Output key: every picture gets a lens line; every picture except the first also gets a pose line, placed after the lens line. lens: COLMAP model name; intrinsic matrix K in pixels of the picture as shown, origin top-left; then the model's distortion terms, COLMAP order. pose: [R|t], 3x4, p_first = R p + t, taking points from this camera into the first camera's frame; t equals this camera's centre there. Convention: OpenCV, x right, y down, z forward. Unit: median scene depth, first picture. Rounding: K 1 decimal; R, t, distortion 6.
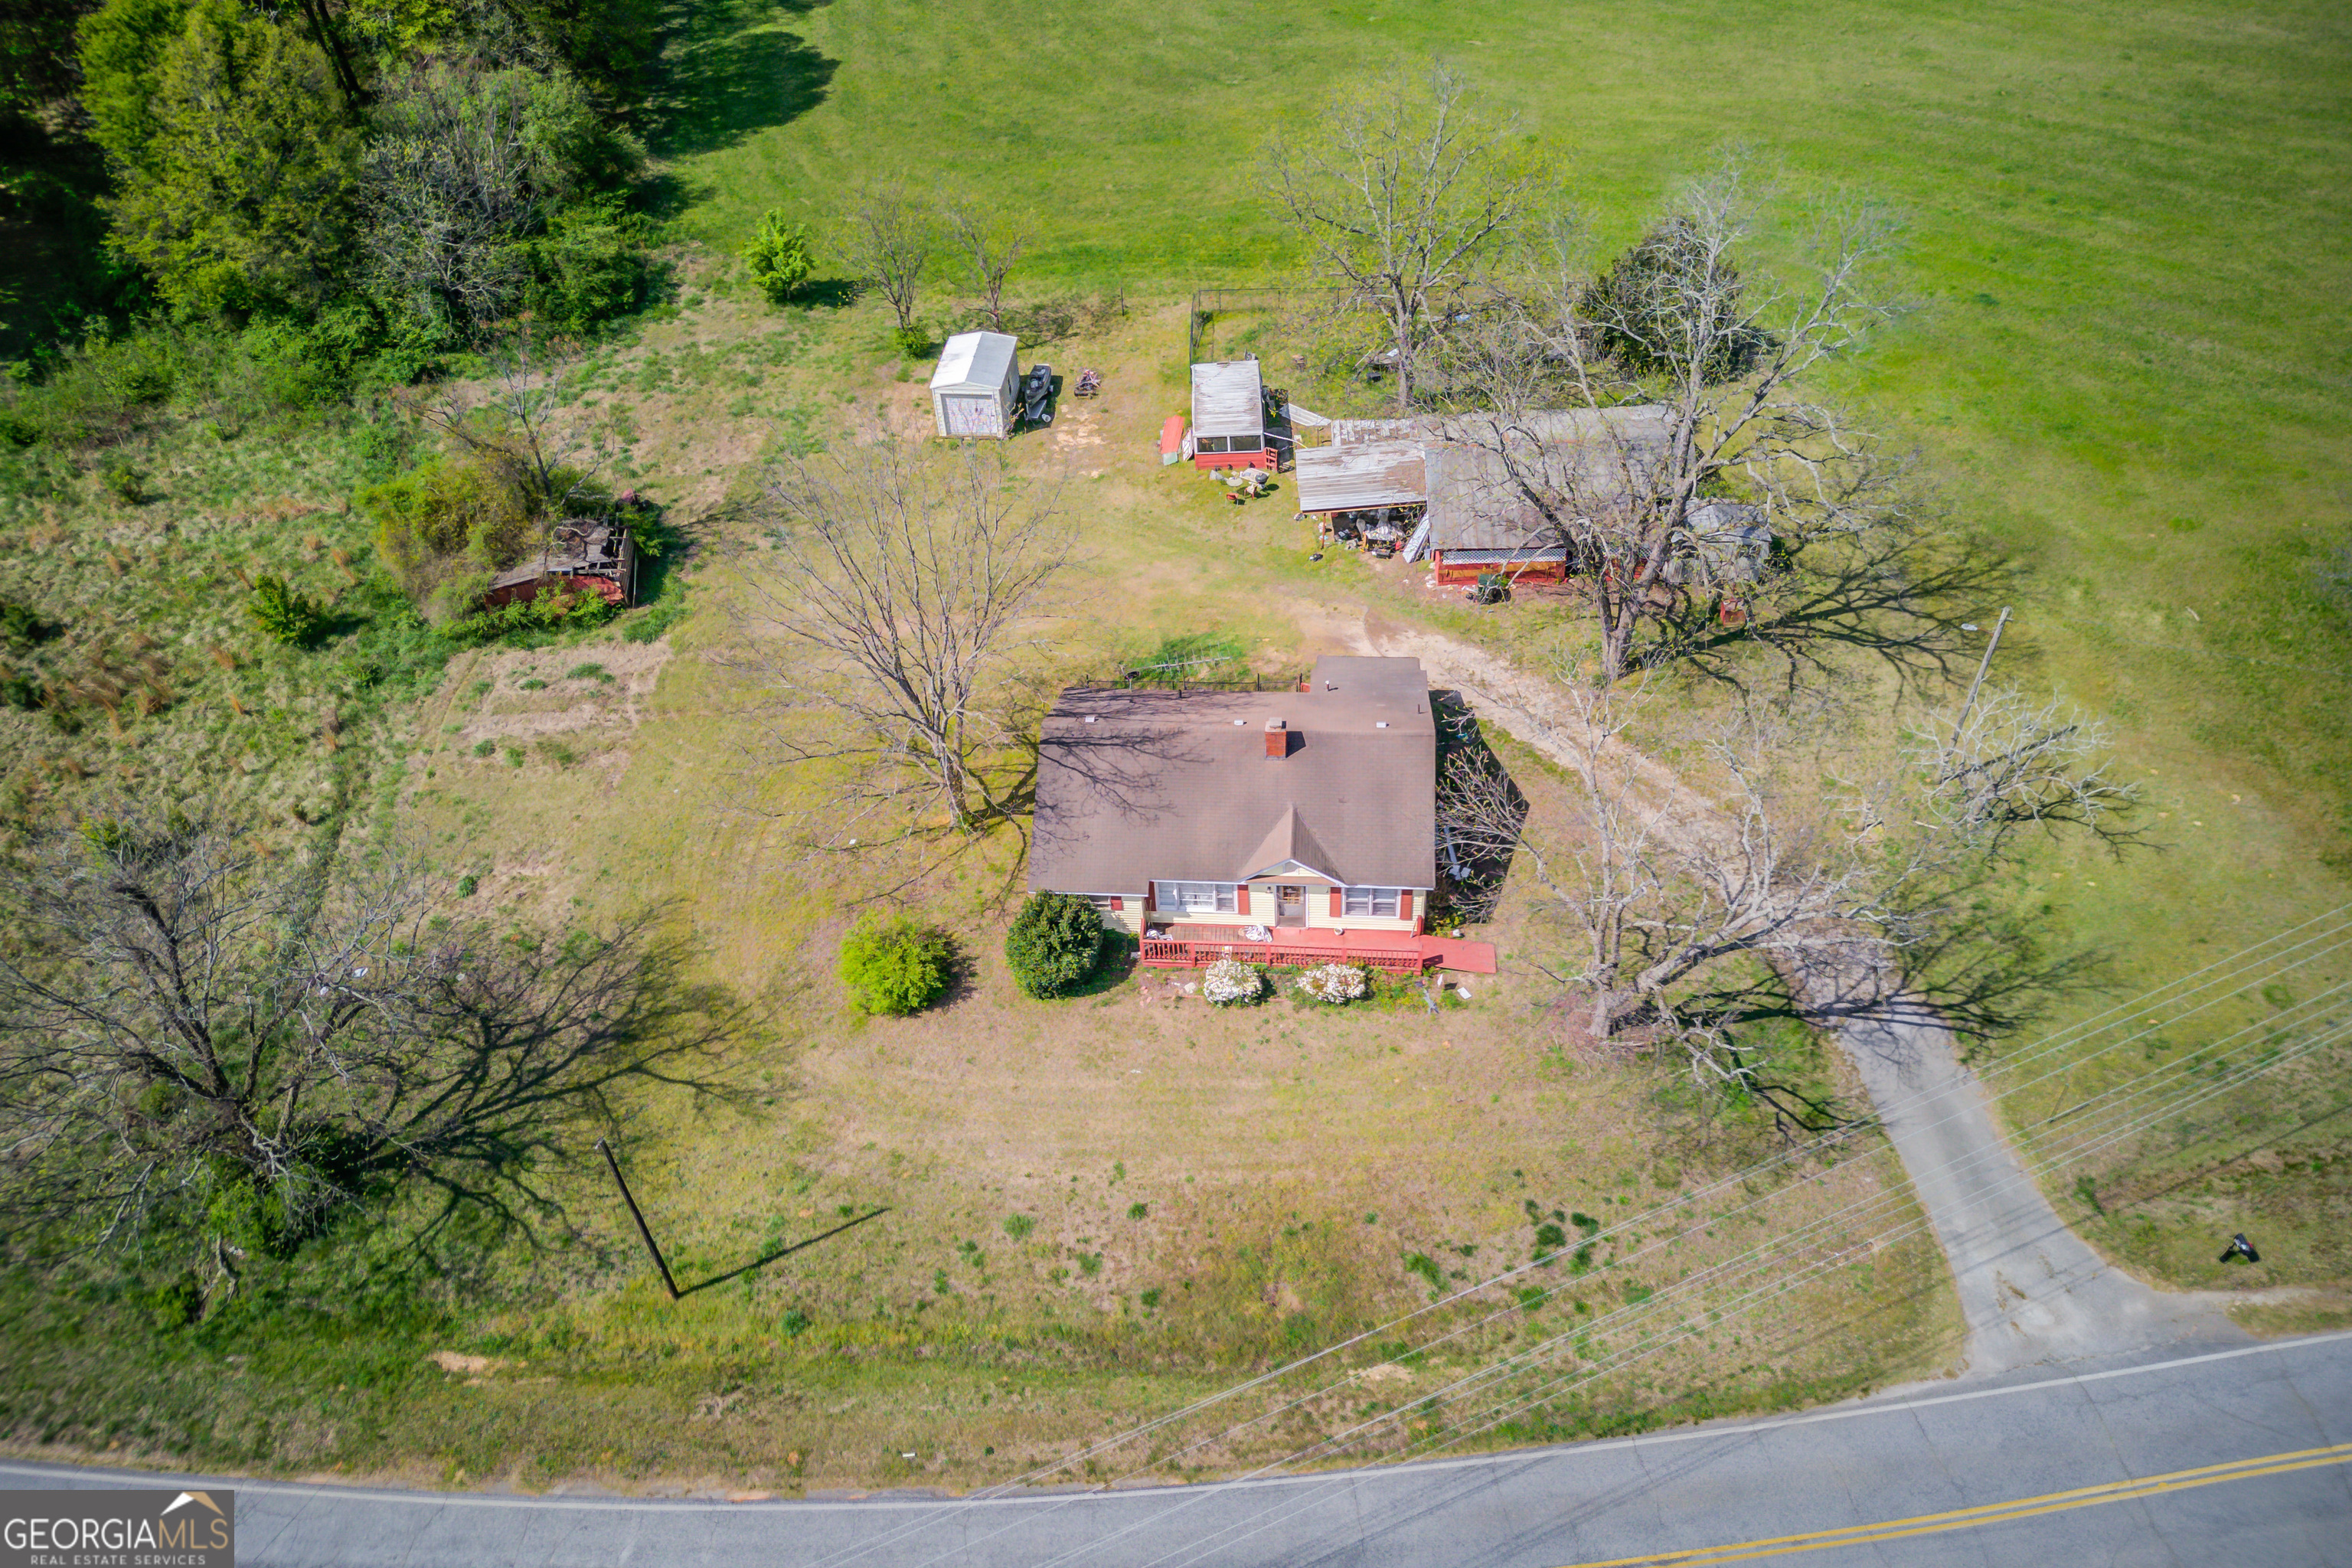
lens RADIAL K [[1683.2, 0, 1176.0], [0, 1683.2, 784.0], [0, 0, 1]] dist [0.095971, -0.104064]
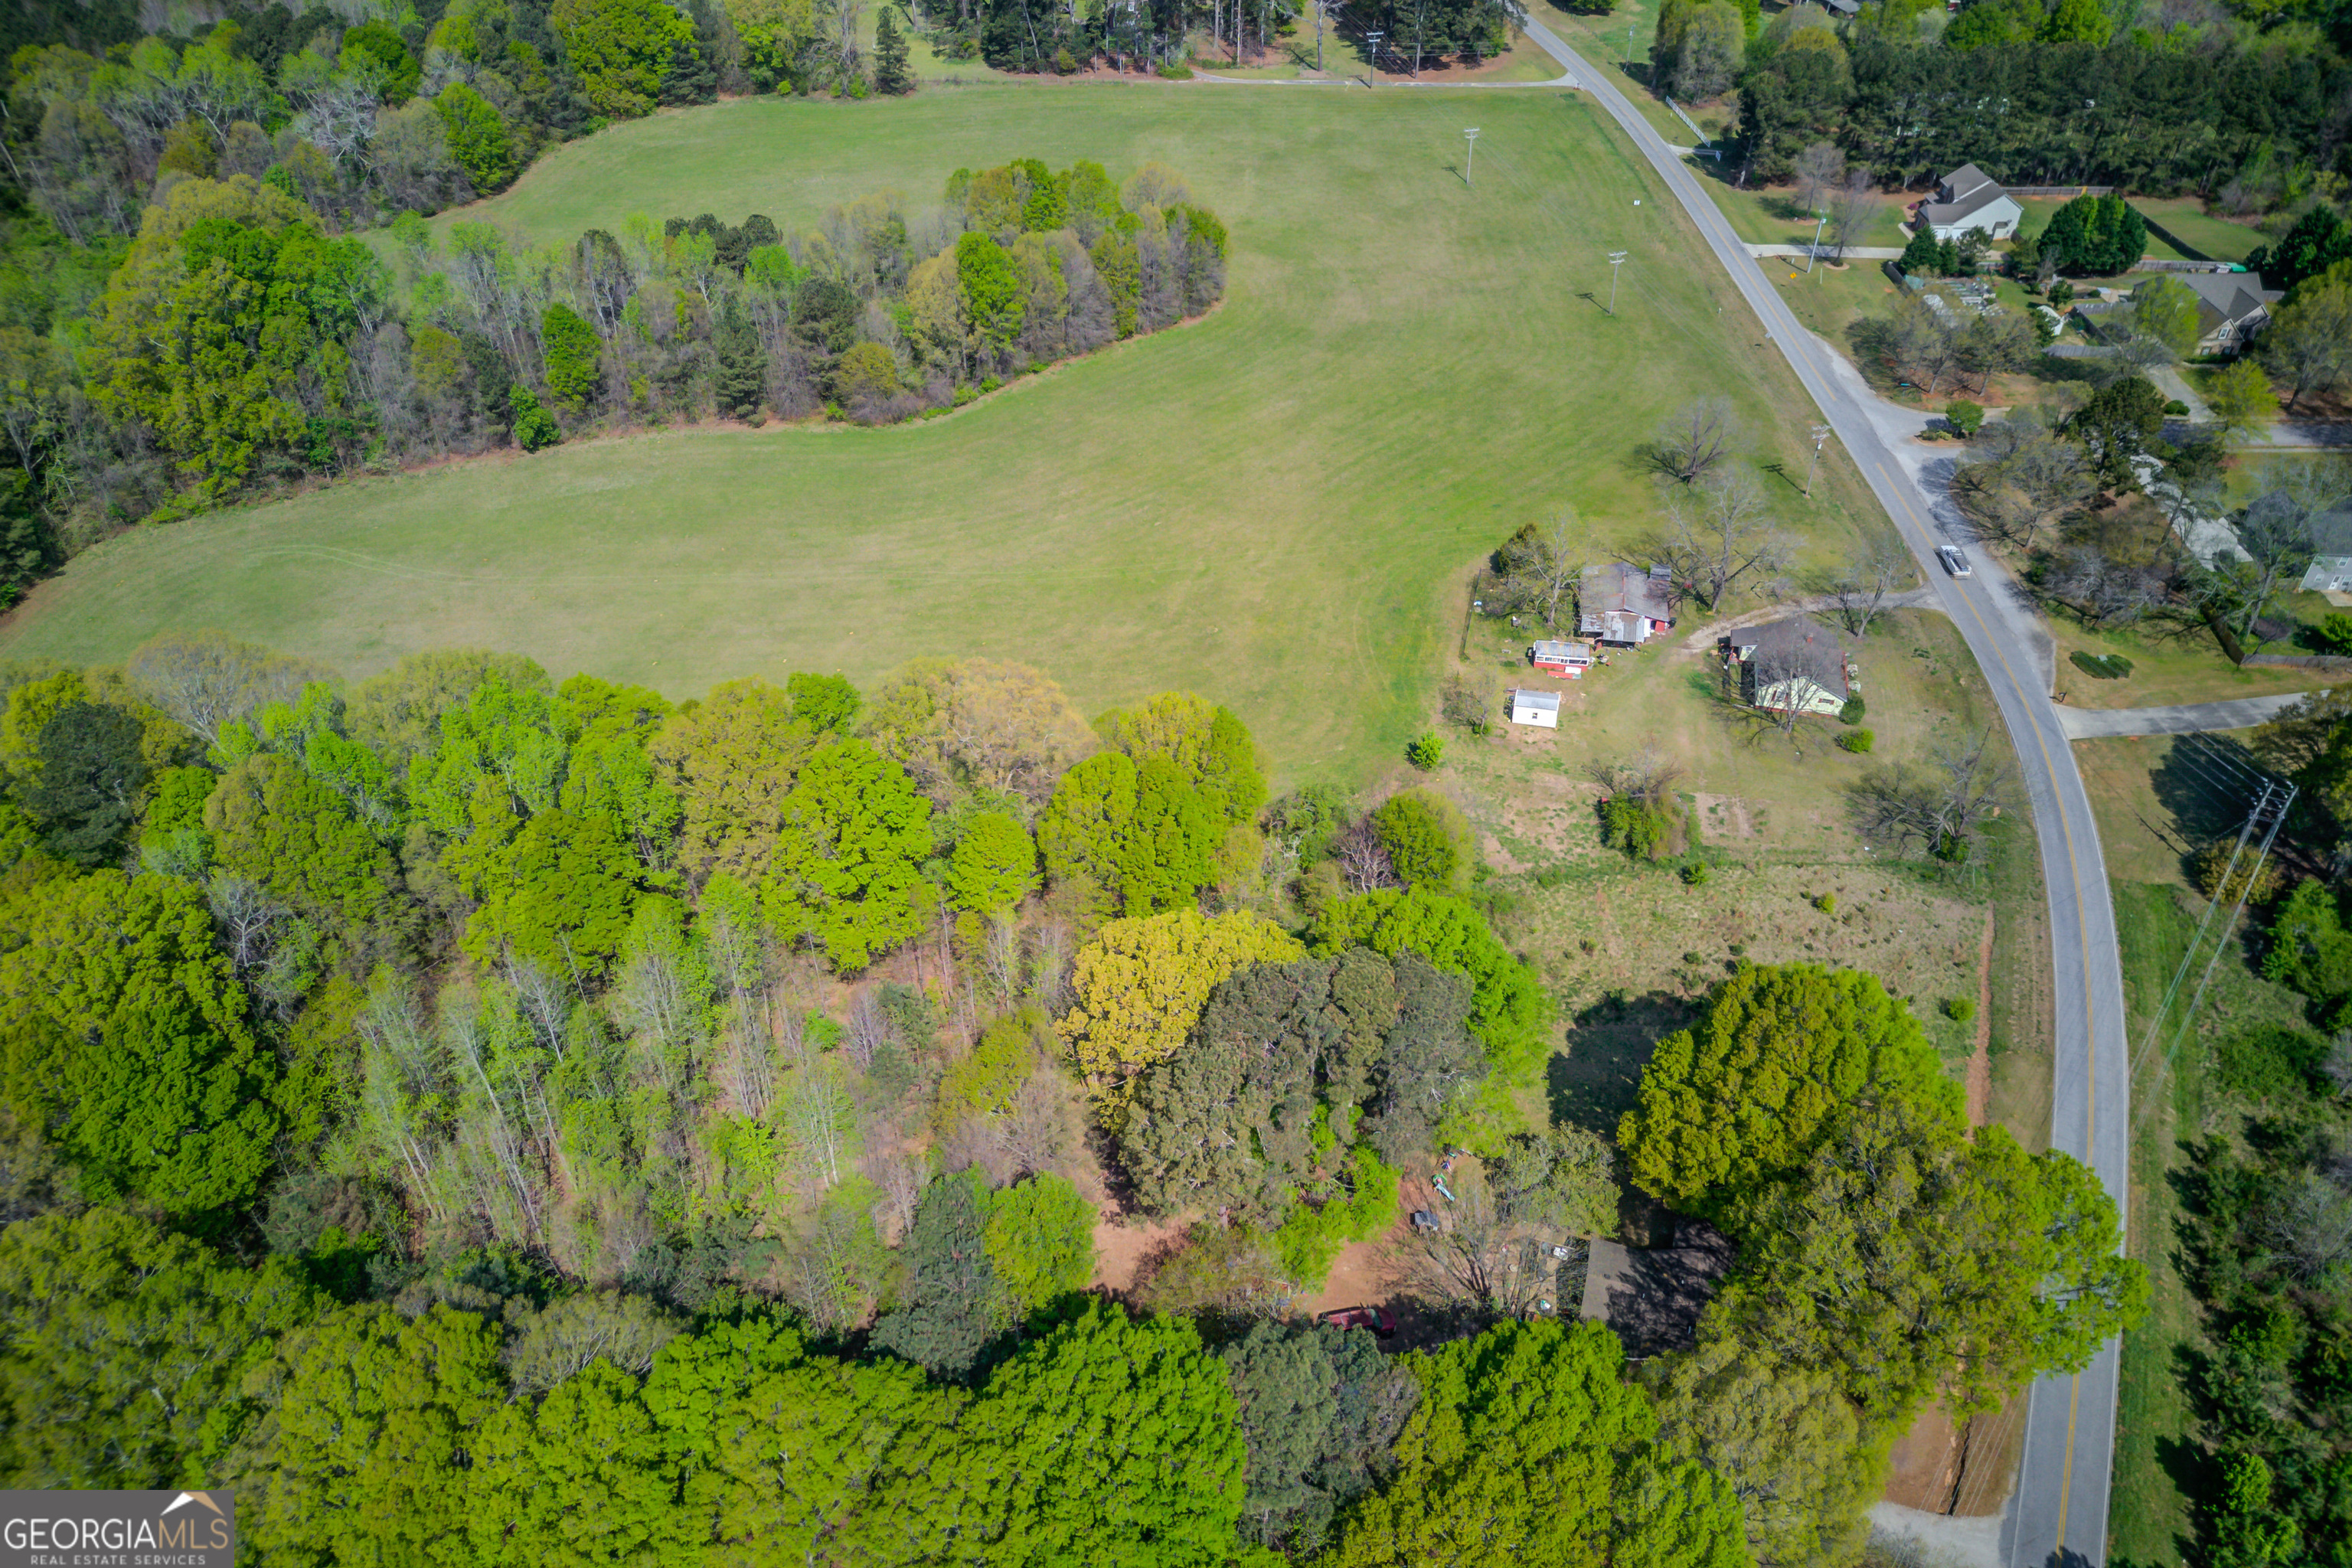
lens RADIAL K [[1653.2, 0, 1176.0], [0, 1653.2, 784.0], [0, 0, 1]] dist [0.089591, -0.090607]
pose [[0.166540, -0.588105, 0.791452, -2.686793], [0.669210, 0.656911, 0.347313, -1.664878], [-0.724170, 0.471806, 0.502968, 0.266754]]
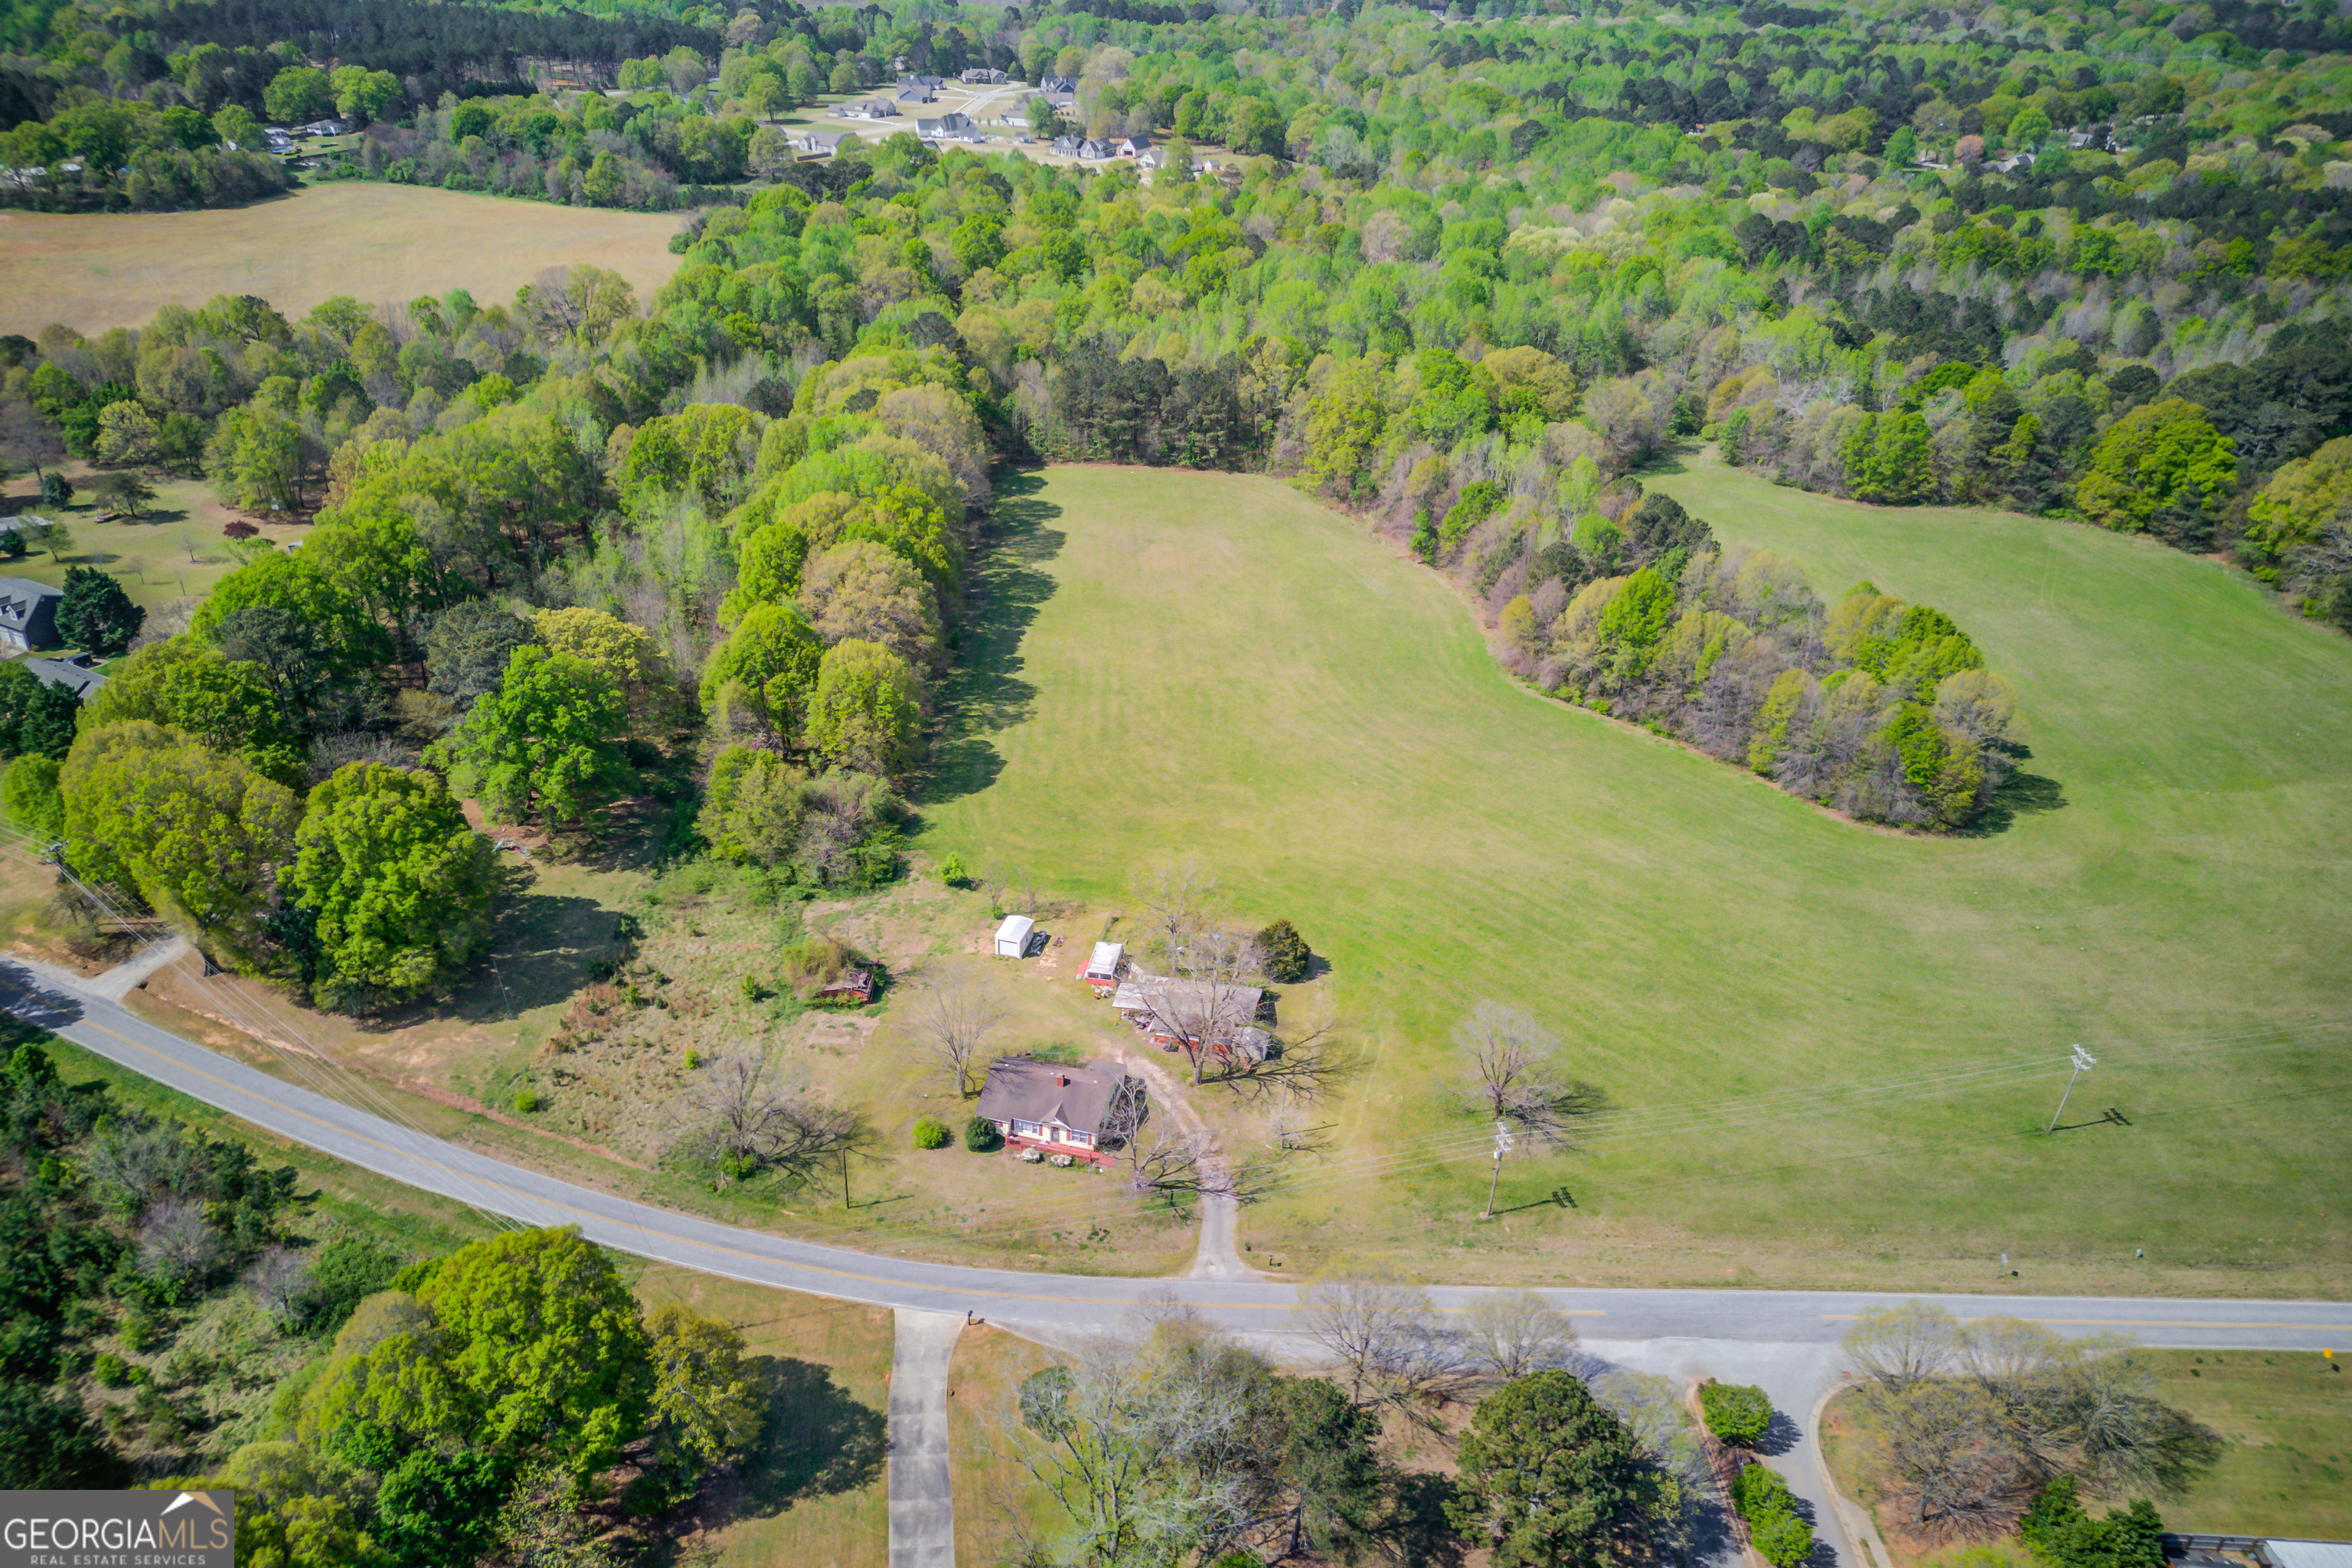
lens RADIAL K [[1653.2, 0, 1176.0], [0, 1653.2, 784.0], [0, 0, 1]] dist [0.089591, -0.090607]
pose [[0.983433, 0.143914, -0.110215, 0.449355], [-0.166771, 0.956592, -0.238997, 0.125010], [0.071036, 0.253418, 0.964745, -1.790449]]
